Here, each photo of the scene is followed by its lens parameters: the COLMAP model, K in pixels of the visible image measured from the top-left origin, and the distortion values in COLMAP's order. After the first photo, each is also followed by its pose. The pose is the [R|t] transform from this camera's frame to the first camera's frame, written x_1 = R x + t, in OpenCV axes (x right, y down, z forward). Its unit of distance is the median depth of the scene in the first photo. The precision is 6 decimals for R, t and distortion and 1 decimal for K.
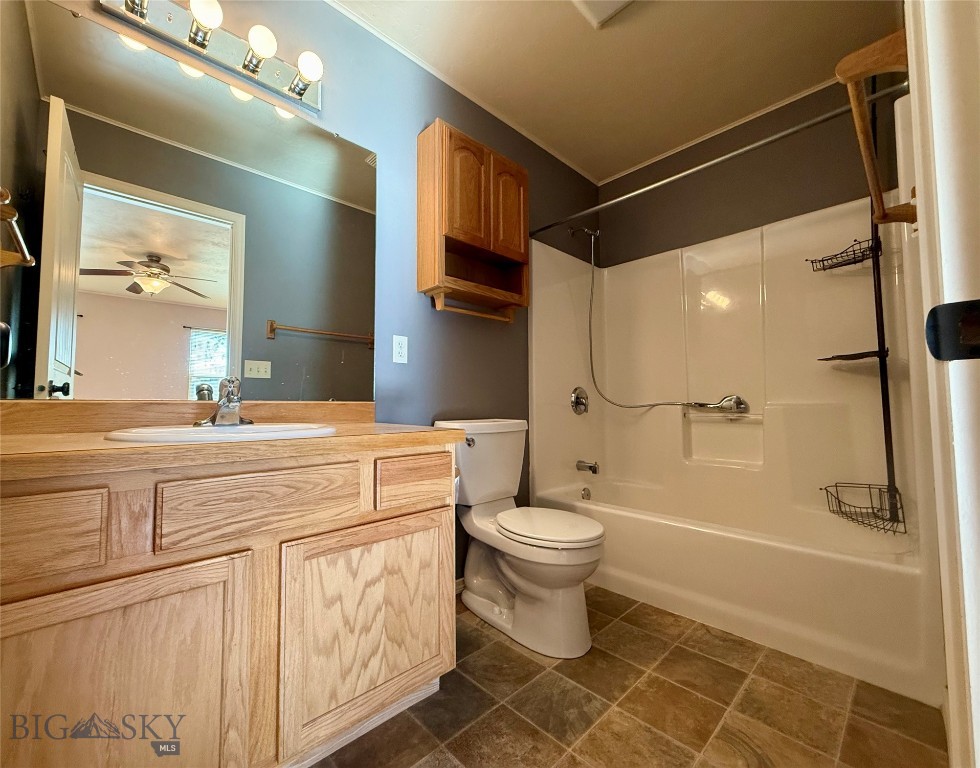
lens RADIAL K [[426.1, 0, 490.0], [0, 426.1, 384.0], [0, 0, 1]] dist [-0.000141, -0.000033]
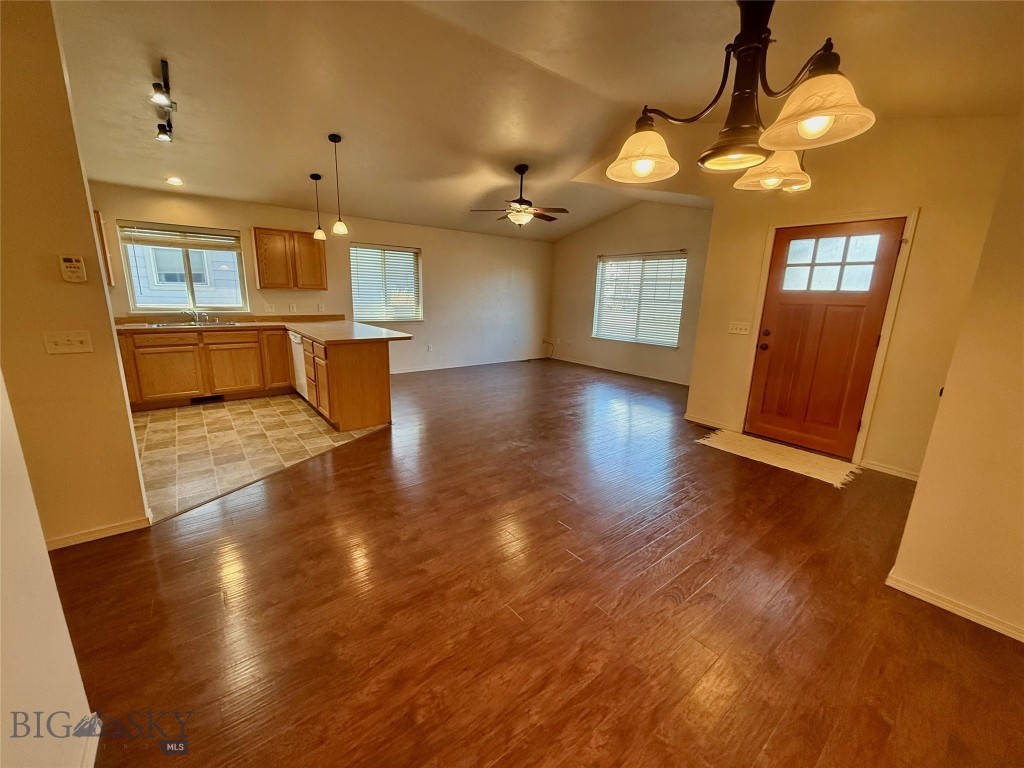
lens RADIAL K [[406.0, 0, 512.0], [0, 406.0, 384.0], [0, 0, 1]] dist [-0.001870, 0.000153]
pose [[-0.993582, -0.047525, 0.102646, -1.990489], [-0.030047, 0.985743, 0.165556, -0.246190], [-0.109050, 0.161409, -0.980844, 3.807182]]
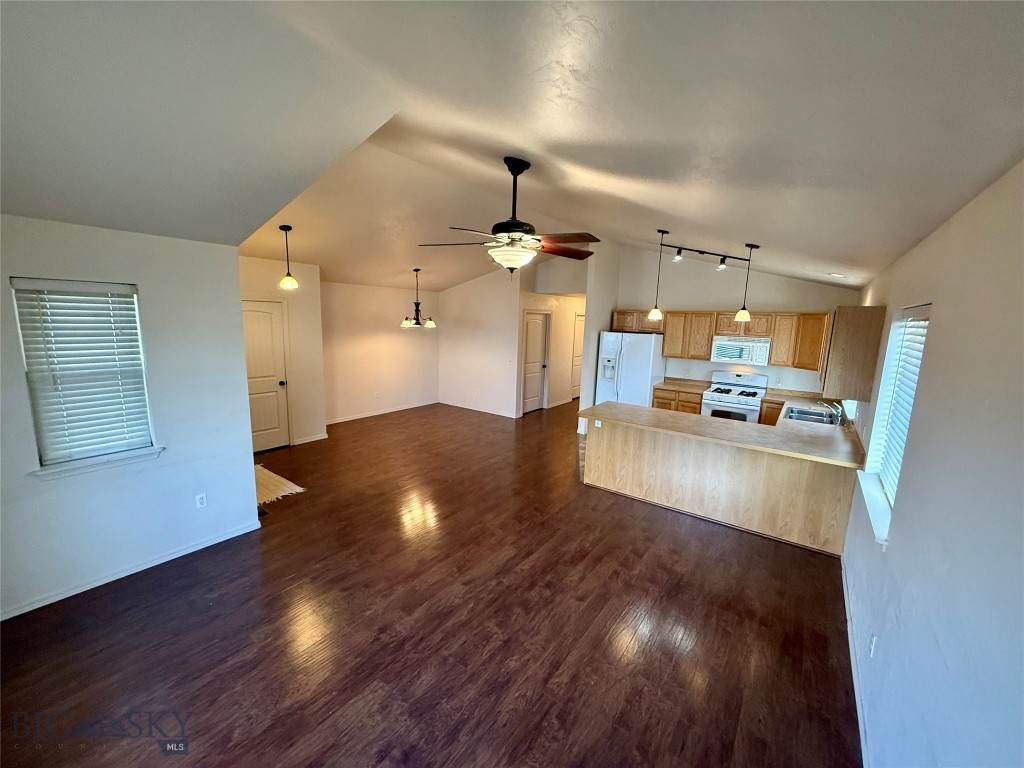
lens RADIAL K [[406.0, 0, 512.0], [0, 406.0, 384.0], [0, 0, 1]] dist [-0.001870, 0.000153]
pose [[0.988376, 0.011500, 0.151592, -1.888672], [-0.044189, 0.975815, 0.214084, -1.131480], [-0.145464, -0.218294, 0.964981, -3.650934]]
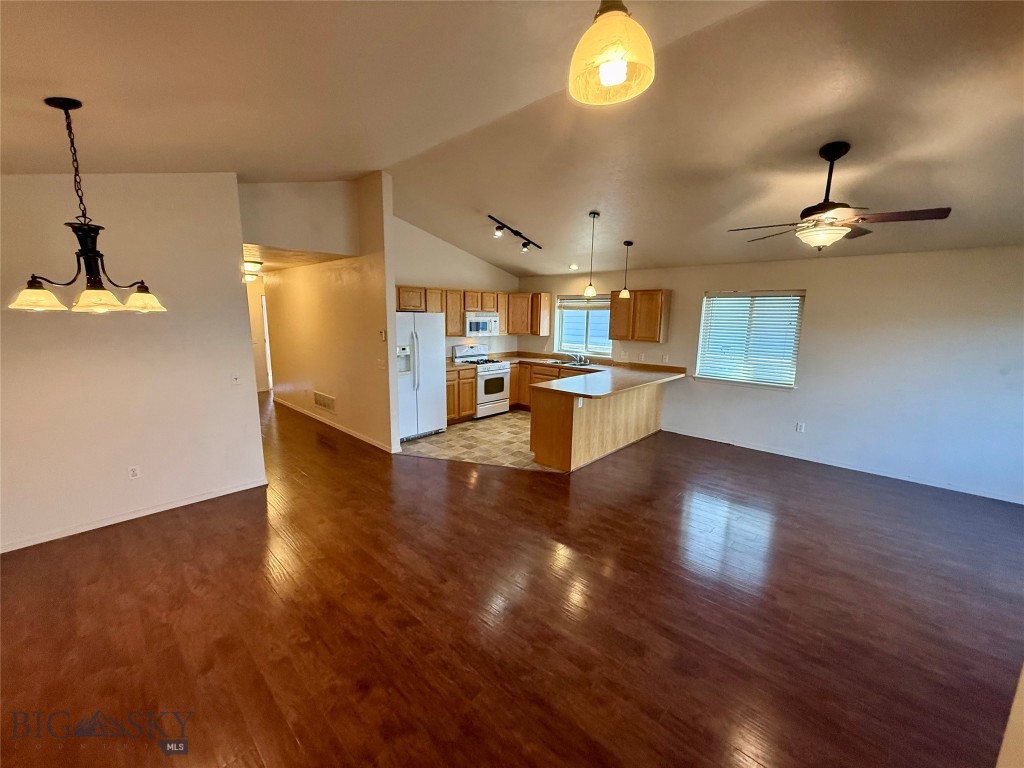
lens RADIAL K [[406.0, 0, 512.0], [0, 406.0, 384.0], [0, 0, 1]] dist [-0.001870, 0.000153]
pose [[-0.030017, -0.167012, 0.985498, -4.269822], [-0.068292, 0.983981, 0.164675, -0.697835], [-0.997214, -0.062358, -0.040941, 0.973804]]
